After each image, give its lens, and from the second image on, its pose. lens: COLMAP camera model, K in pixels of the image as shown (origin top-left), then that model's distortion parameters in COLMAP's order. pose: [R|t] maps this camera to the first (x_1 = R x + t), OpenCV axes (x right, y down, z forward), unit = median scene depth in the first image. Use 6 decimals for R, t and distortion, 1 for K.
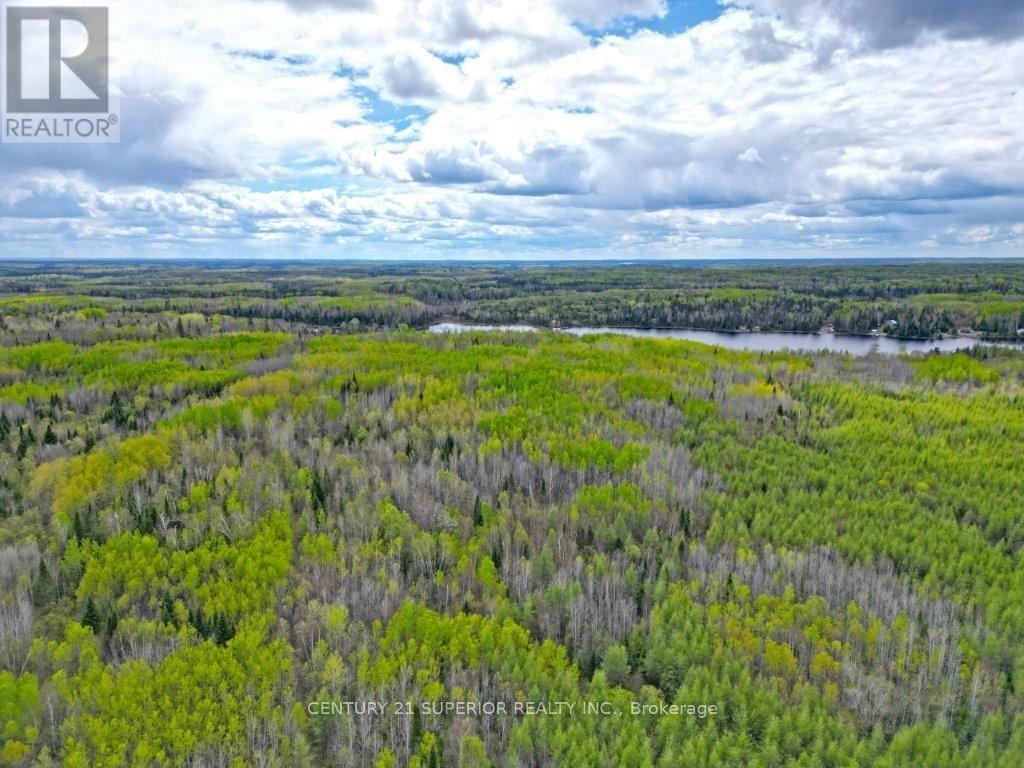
lens RADIAL K [[709.9, 0, 512.0], [0, 709.9, 382.9], [0, 0, 1]] dist [0.090061, -0.092921]
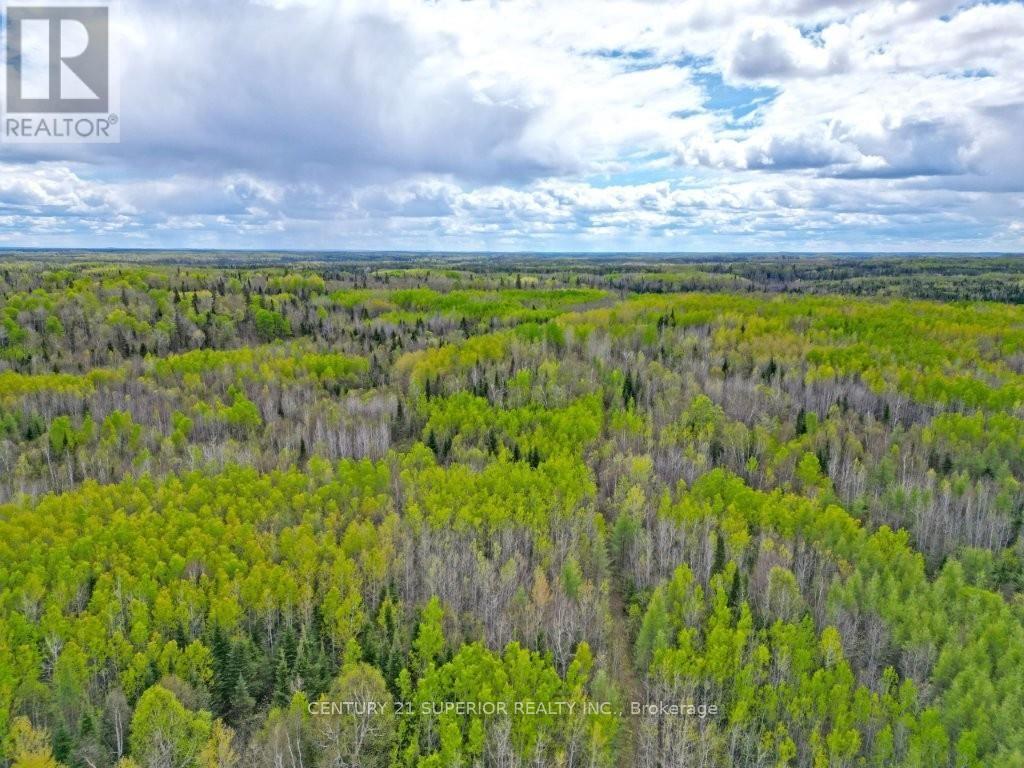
lens RADIAL K [[709.9, 0, 512.0], [0, 709.9, 382.9], [0, 0, 1]] dist [0.090061, -0.092921]
pose [[0.904399, 0.083488, -0.418440, -0.002340], [-0.079546, 0.996468, 0.026888, 0.101913], [0.419207, 0.008968, 0.907846, 0.018474]]
